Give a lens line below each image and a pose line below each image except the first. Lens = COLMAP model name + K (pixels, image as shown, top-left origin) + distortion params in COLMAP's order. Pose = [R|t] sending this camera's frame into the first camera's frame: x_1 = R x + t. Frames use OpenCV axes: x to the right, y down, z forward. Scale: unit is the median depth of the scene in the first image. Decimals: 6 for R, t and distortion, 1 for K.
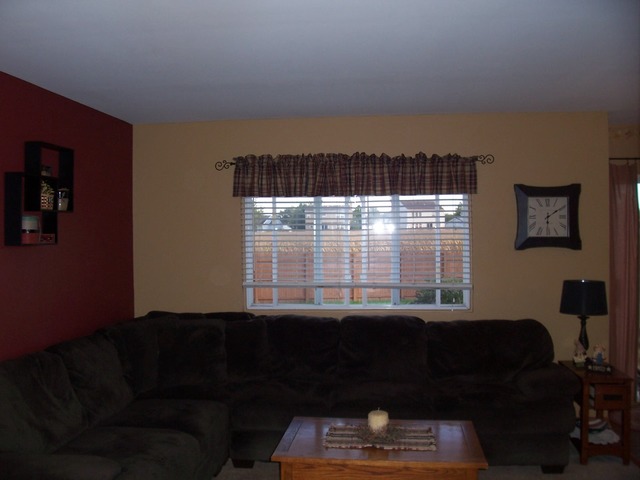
lens RADIAL K [[625.7, 0, 320.0], [0, 625.7, 240.0], [0, 0, 1]] dist [-0.109014, 0.004824]
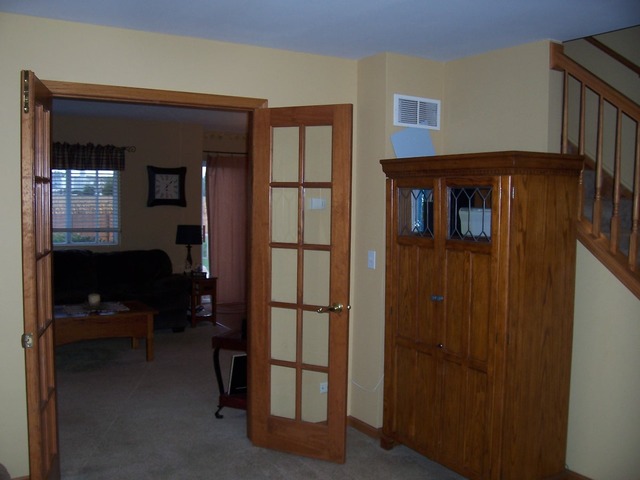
lens RADIAL K [[638.5, 0, 320.0], [0, 638.5, 240.0], [0, 0, 1]] dist [-0.132059, -0.005555]
pose [[0.770163, -0.021087, 0.637498, -0.391506], [-0.002487, 0.999347, 0.036060, 0.042546], [-0.637842, -0.029358, 0.769607, -0.556615]]
